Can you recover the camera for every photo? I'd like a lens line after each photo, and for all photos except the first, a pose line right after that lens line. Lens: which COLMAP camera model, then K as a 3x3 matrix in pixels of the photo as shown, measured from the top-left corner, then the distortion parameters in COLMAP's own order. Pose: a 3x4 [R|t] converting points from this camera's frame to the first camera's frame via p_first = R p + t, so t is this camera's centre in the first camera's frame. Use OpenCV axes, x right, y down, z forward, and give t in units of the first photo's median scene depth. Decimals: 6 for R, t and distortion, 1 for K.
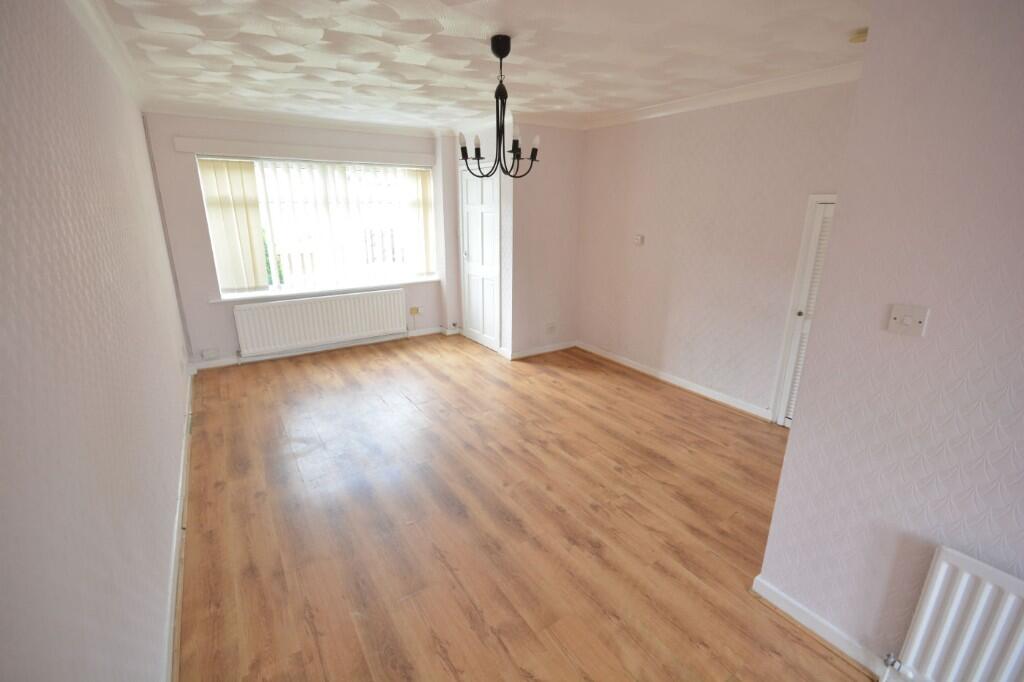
lens RADIAL K [[448.9, 0, 509.7], [0, 448.9, 338.7], [0, 0, 1]] dist [0.002301, -0.000407]
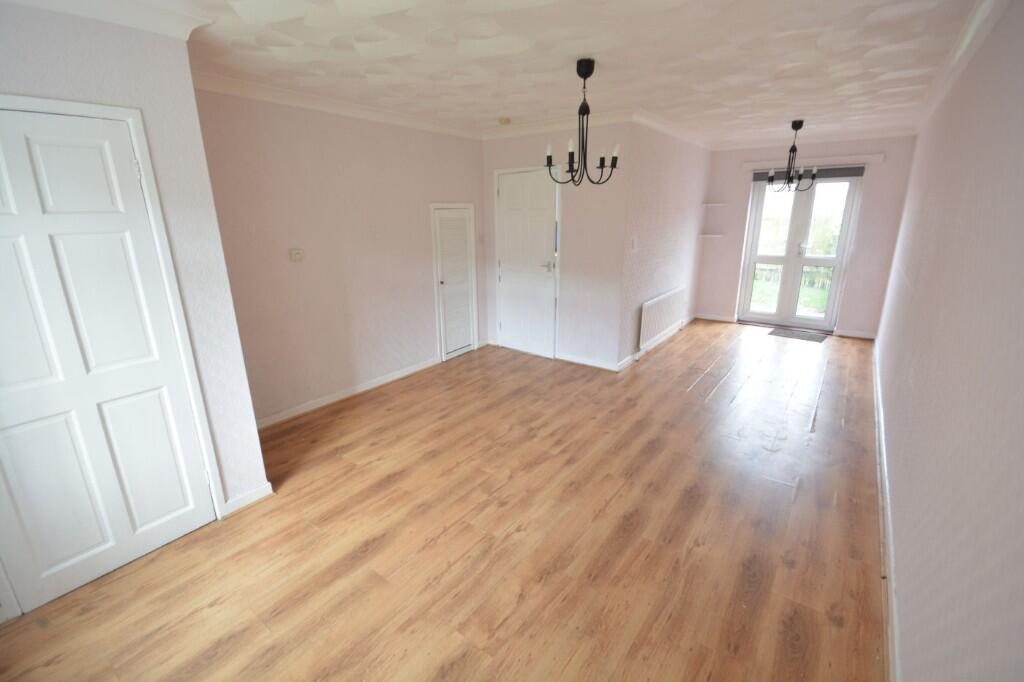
lens RADIAL K [[448.9, 0, 508.7], [0, 448.9, 340.5], [0, 0, 1]] dist [0.002301, -0.000407]
pose [[-0.336505, -0.263024, 0.904203, -0.834283], [0.276319, 0.890353, 0.361829, -0.367586], [-0.900229, 0.371606, -0.226930, 1.224035]]
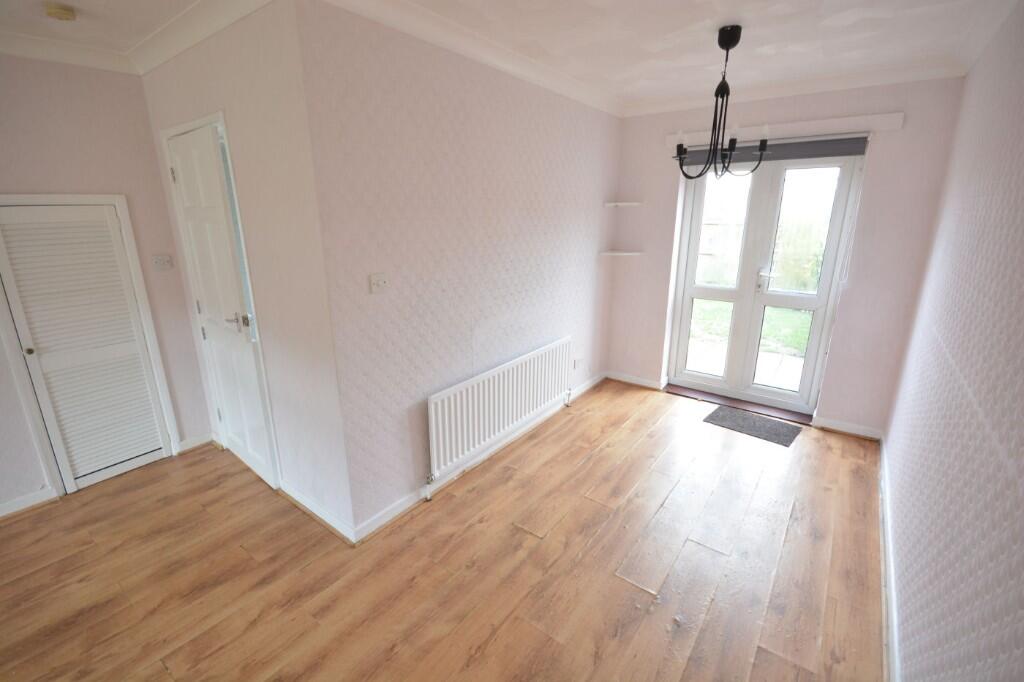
lens RADIAL K [[448.9, 0, 511.8], [0, 448.9, 340.8], [0, 0, 1]] dist [0.002301, -0.000407]
pose [[-0.335173, -0.267070, 0.903511, -0.301600], [0.266312, 0.893018, 0.362762, -0.129961], [-0.903735, 0.362204, -0.228191, 0.440251]]
